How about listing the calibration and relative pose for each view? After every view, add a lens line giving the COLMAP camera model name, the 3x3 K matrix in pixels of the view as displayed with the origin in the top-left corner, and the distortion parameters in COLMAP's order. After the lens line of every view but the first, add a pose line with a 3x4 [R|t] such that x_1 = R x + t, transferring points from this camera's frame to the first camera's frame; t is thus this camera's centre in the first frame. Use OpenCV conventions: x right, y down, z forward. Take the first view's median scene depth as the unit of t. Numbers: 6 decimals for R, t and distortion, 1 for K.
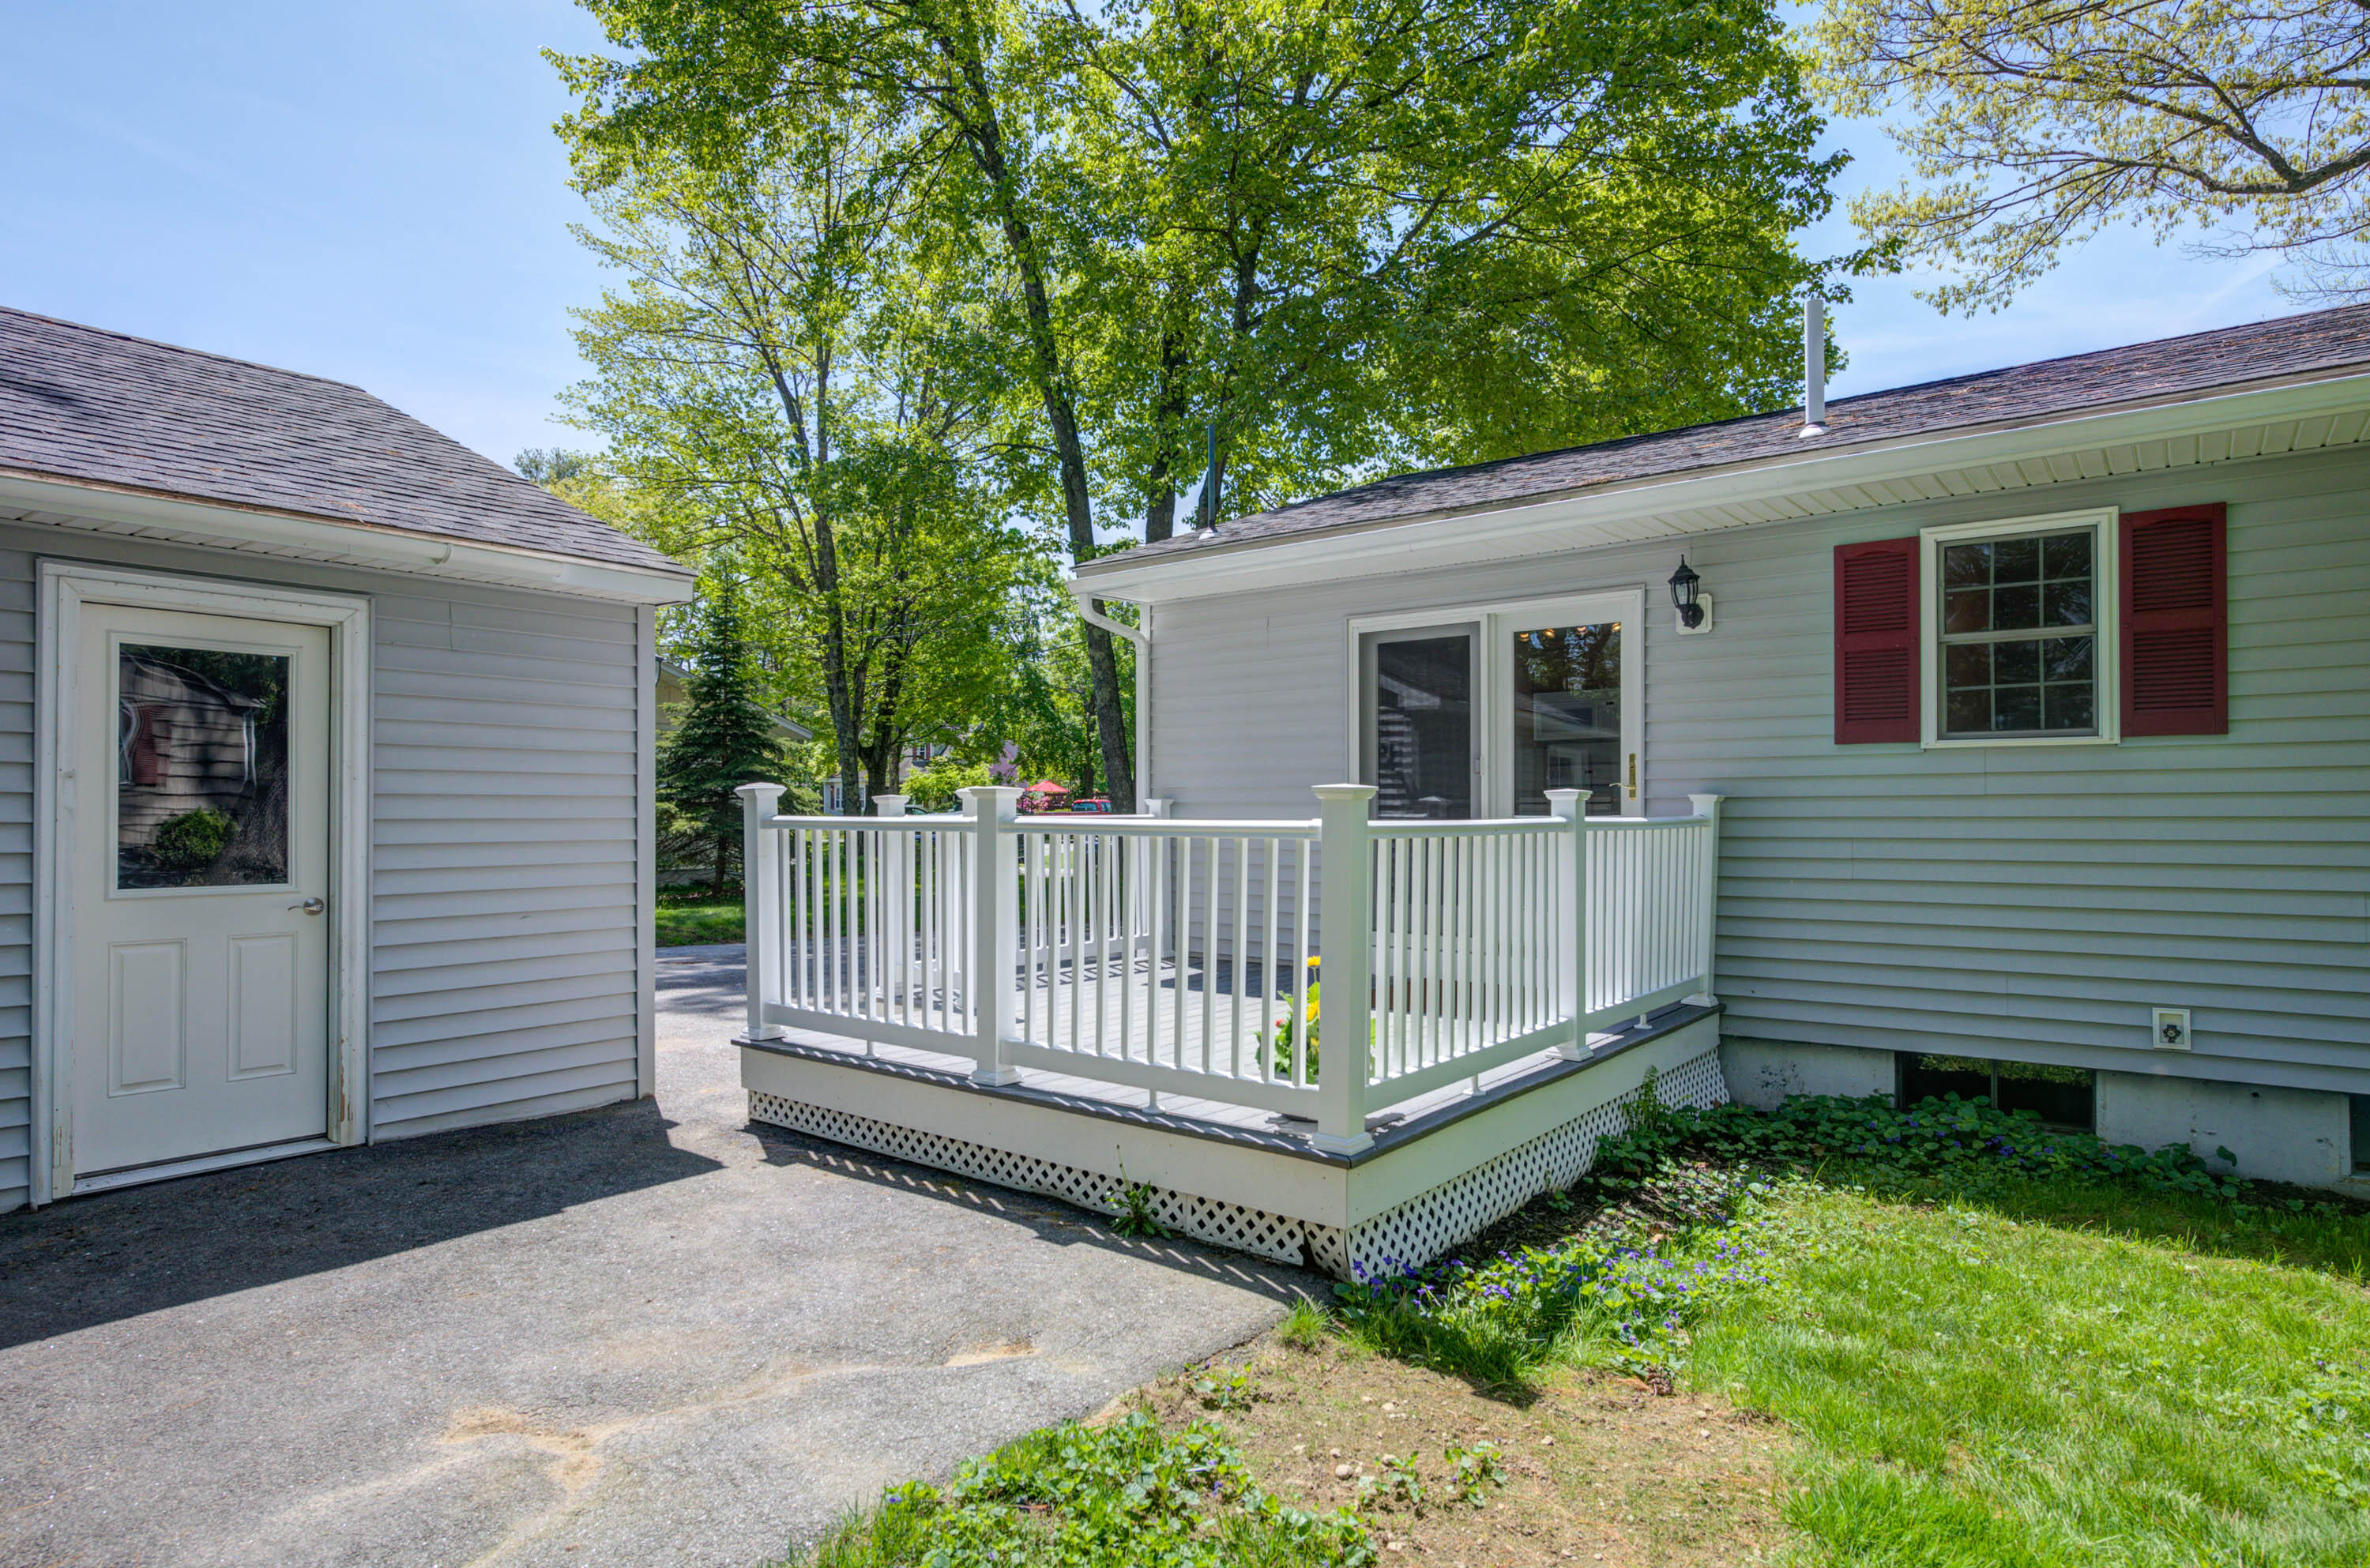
lens RADIAL K [[1282.5, 0, 1182.2], [0, 1282.5, 797.0], [0, 0, 1]] dist [0.001420, 0.000748]
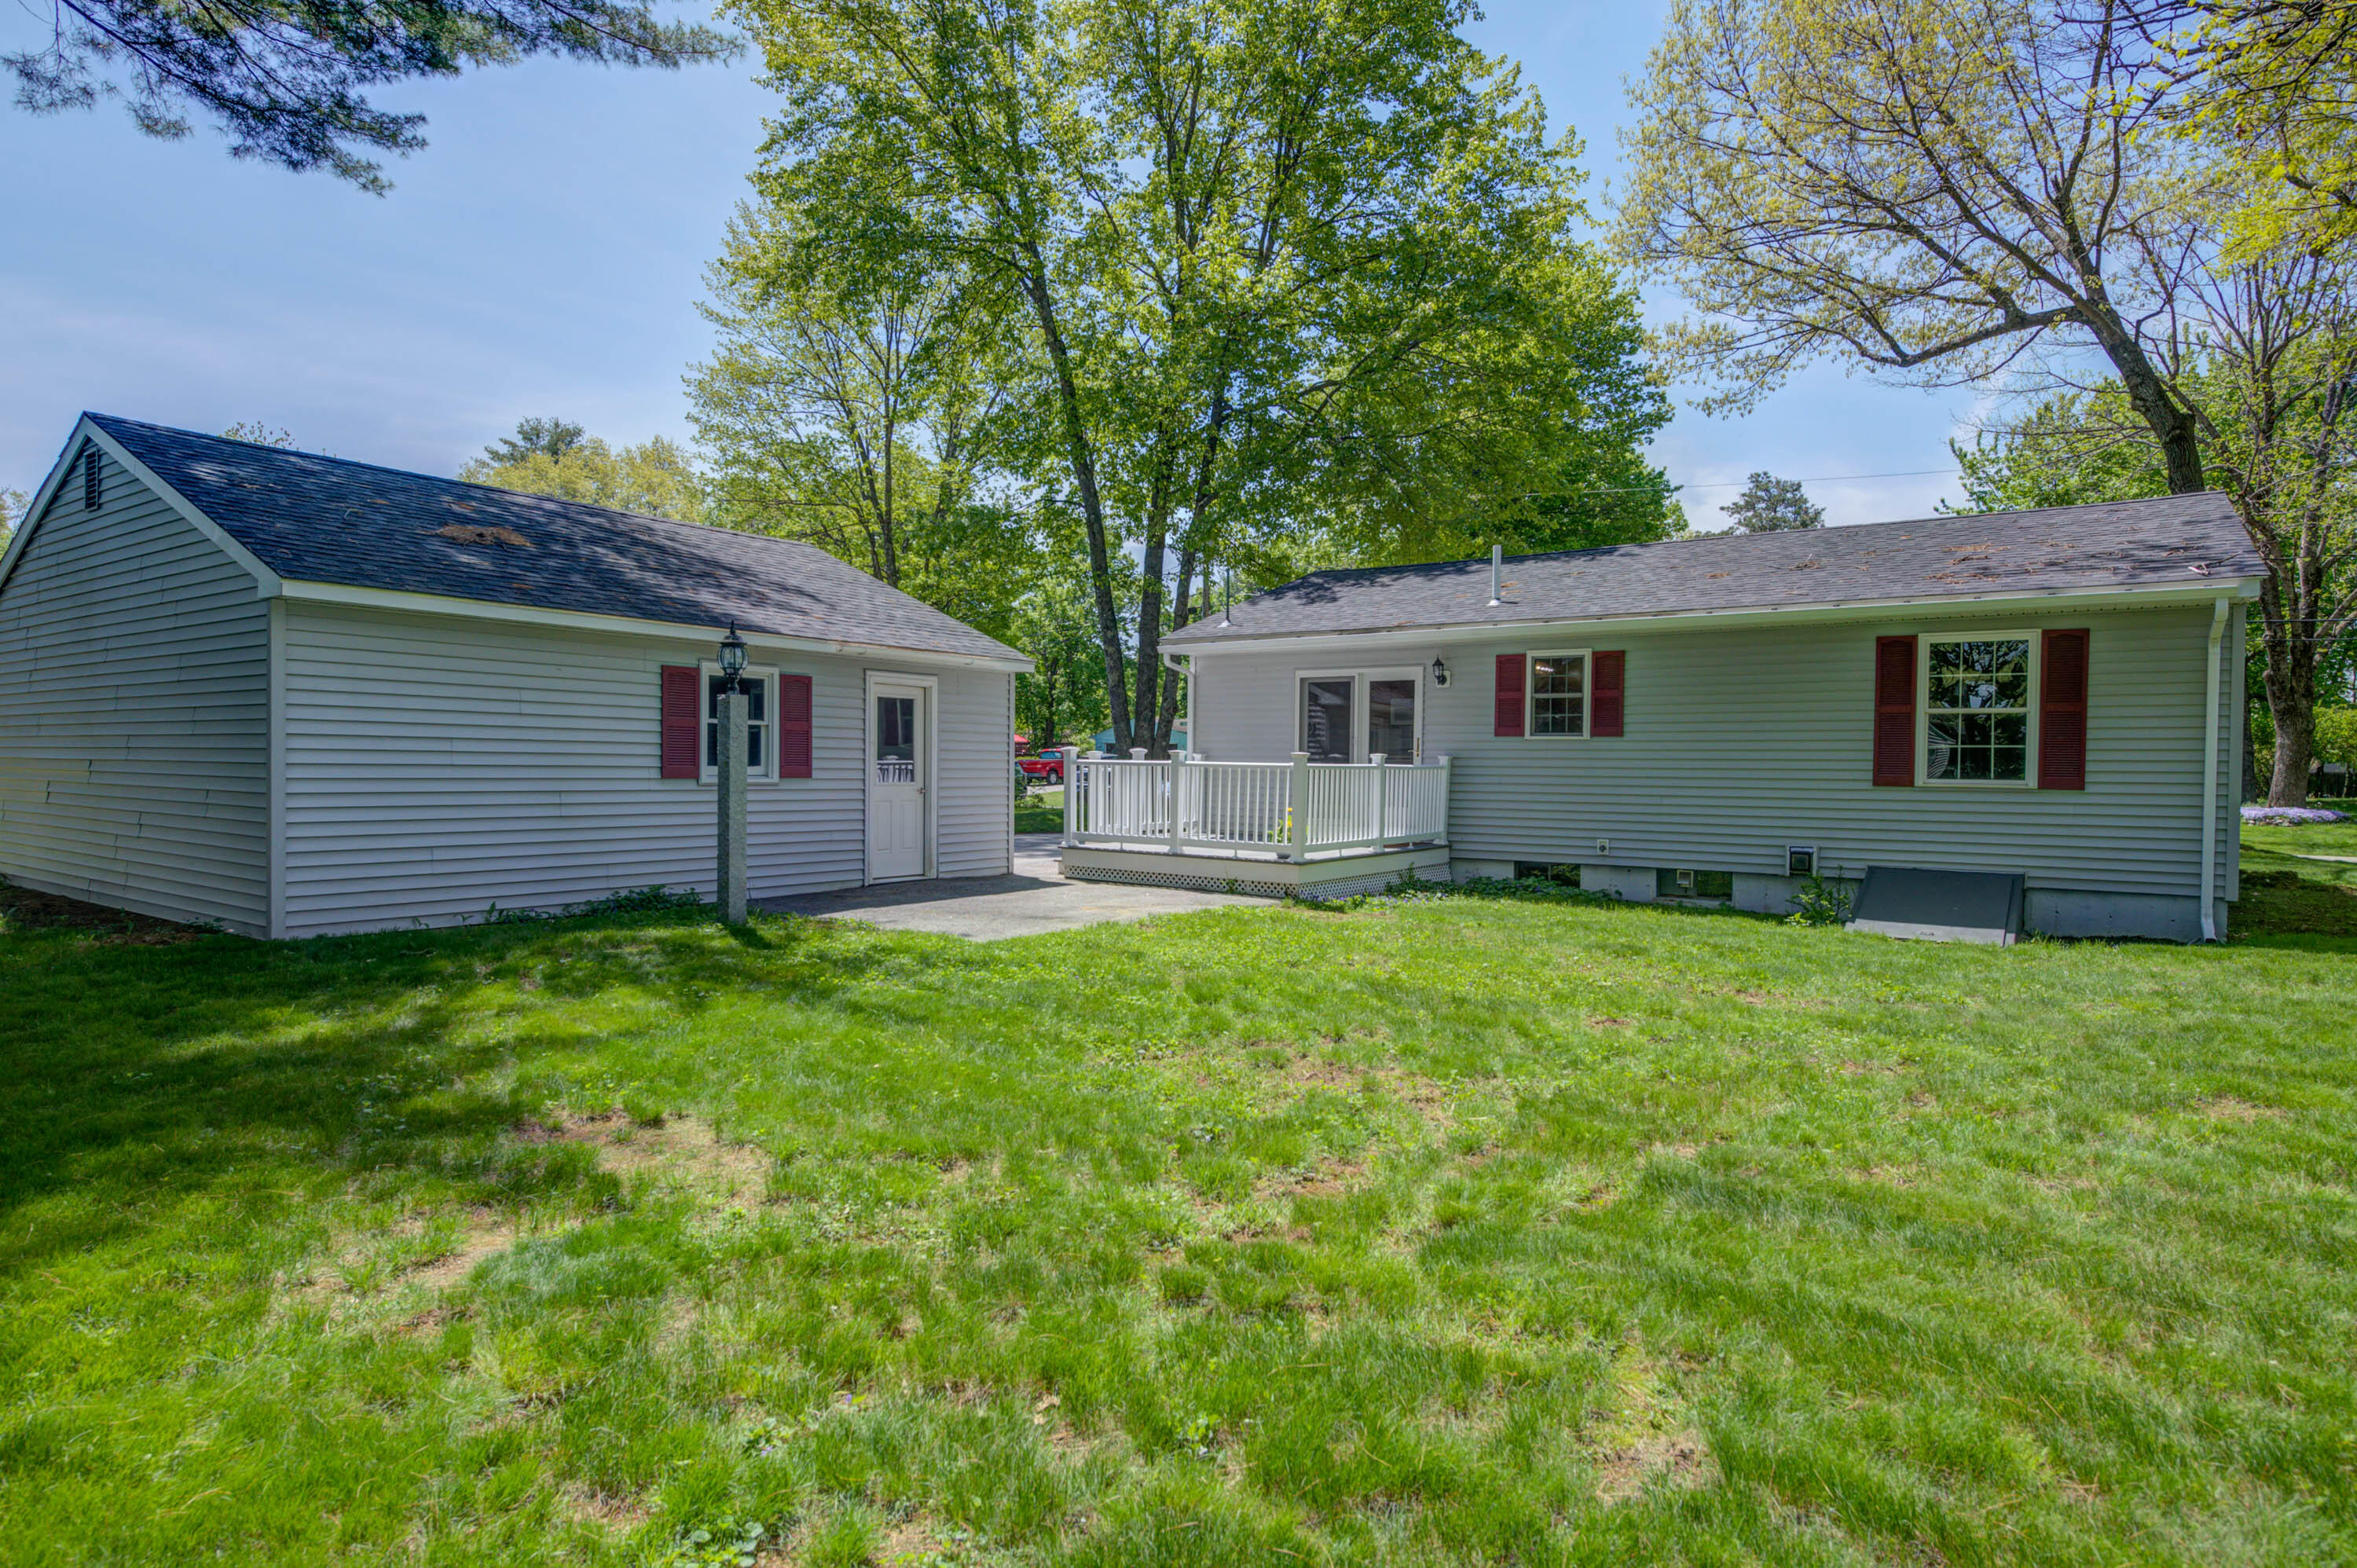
lens RADIAL K [[1275.4, 0, 1174.0], [0, 1275.4, 782.2], [0, 0, 1]] dist [0.001420, 0.000748]
pose [[0.998479, 0.013365, 0.053480, -0.221899], [-0.014855, 0.999510, 0.027558, -0.011299], [-0.053085, -0.028310, 0.998189, -1.350028]]
